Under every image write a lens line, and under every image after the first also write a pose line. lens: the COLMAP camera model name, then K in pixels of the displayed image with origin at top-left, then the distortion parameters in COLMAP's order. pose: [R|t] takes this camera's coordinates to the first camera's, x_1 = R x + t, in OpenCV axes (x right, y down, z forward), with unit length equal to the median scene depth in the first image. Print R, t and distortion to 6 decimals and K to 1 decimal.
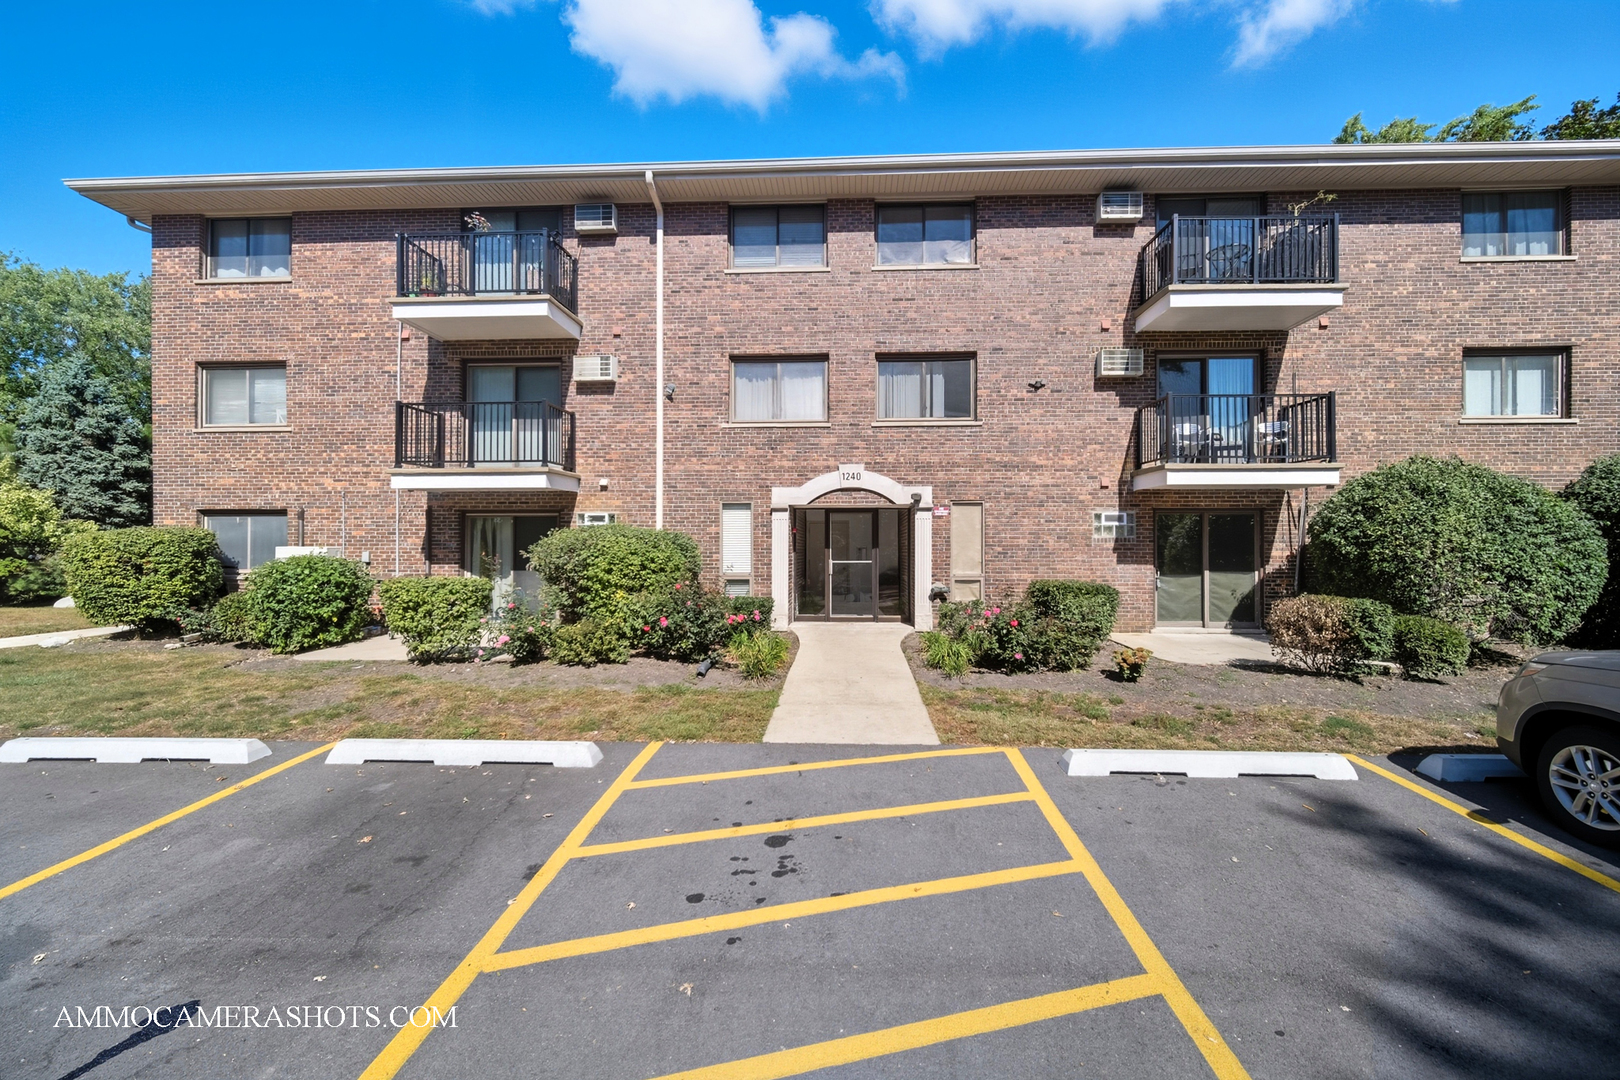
lens RADIAL K [[647.7, 0, 815.3], [0, 647.7, 524.6], [0, 0, 1]] dist [-0.000867, -0.000246]
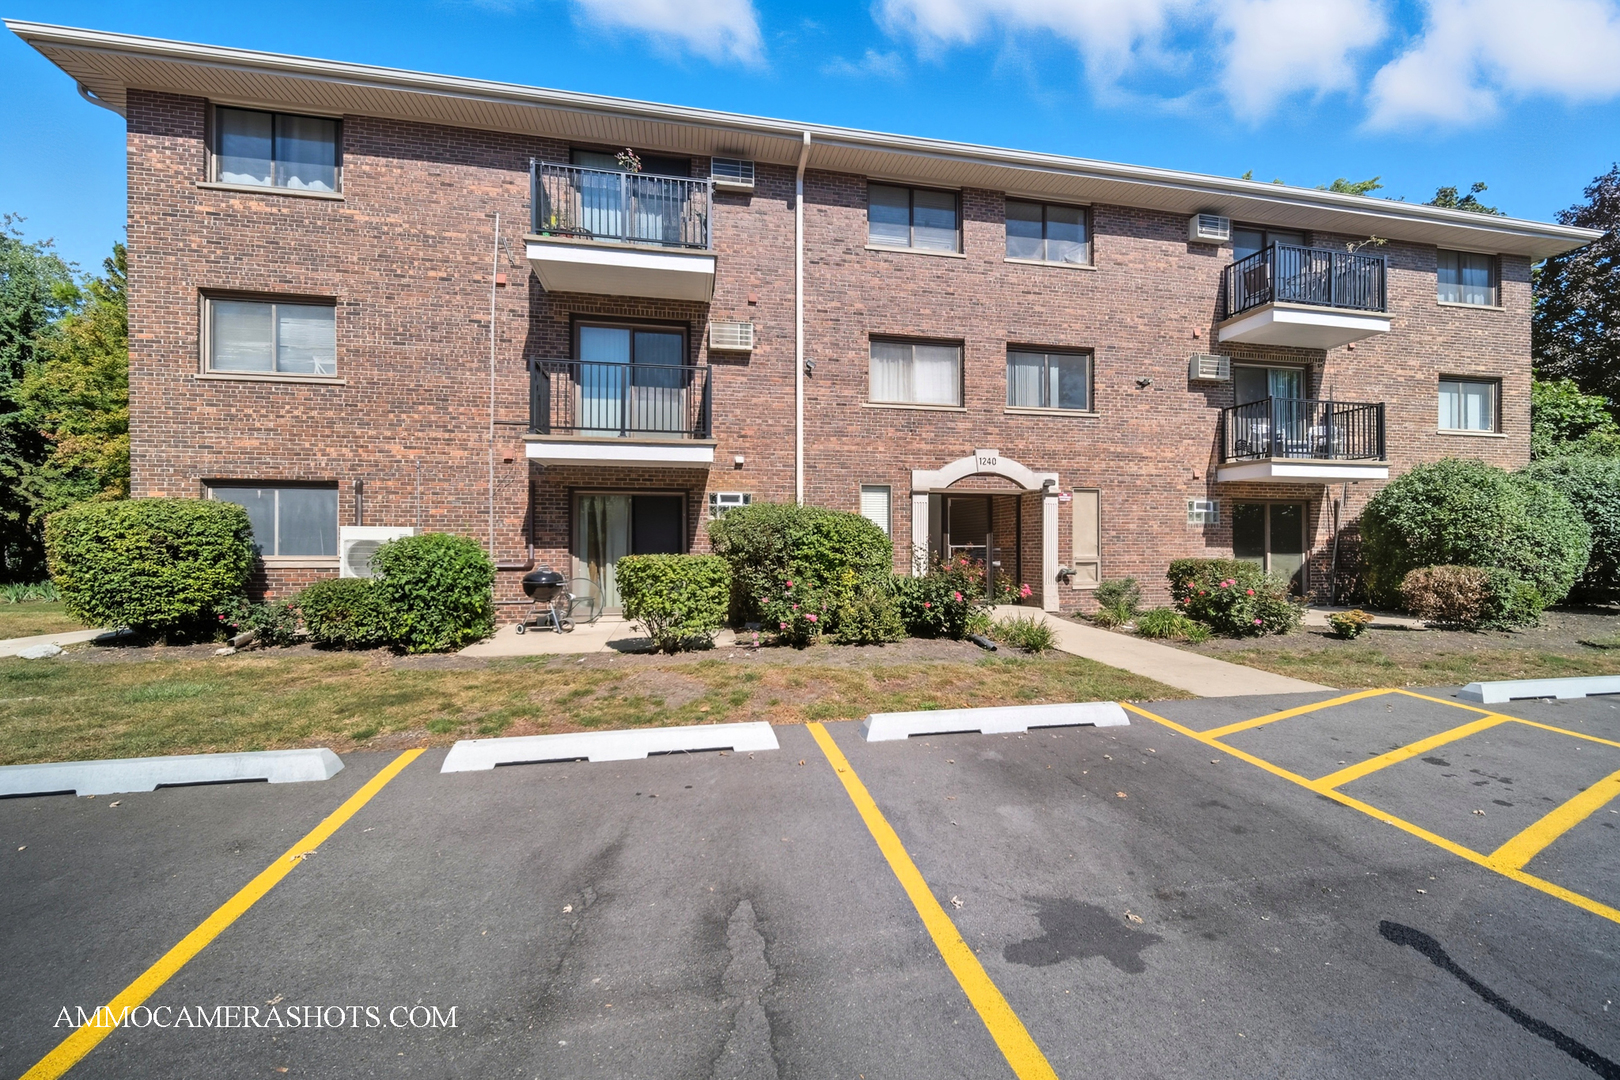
lens RADIAL K [[667.2, 0, 811.3], [0, 667.2, 525.3], [0, 0, 1]] dist [-0.000511, -0.000429]
pose [[0.969040, 0.007914, 0.246778, -0.468851], [-0.007838, 0.999968, -0.001287, 0.029615], [-0.246780, -0.000687, 0.969071, 0.049501]]
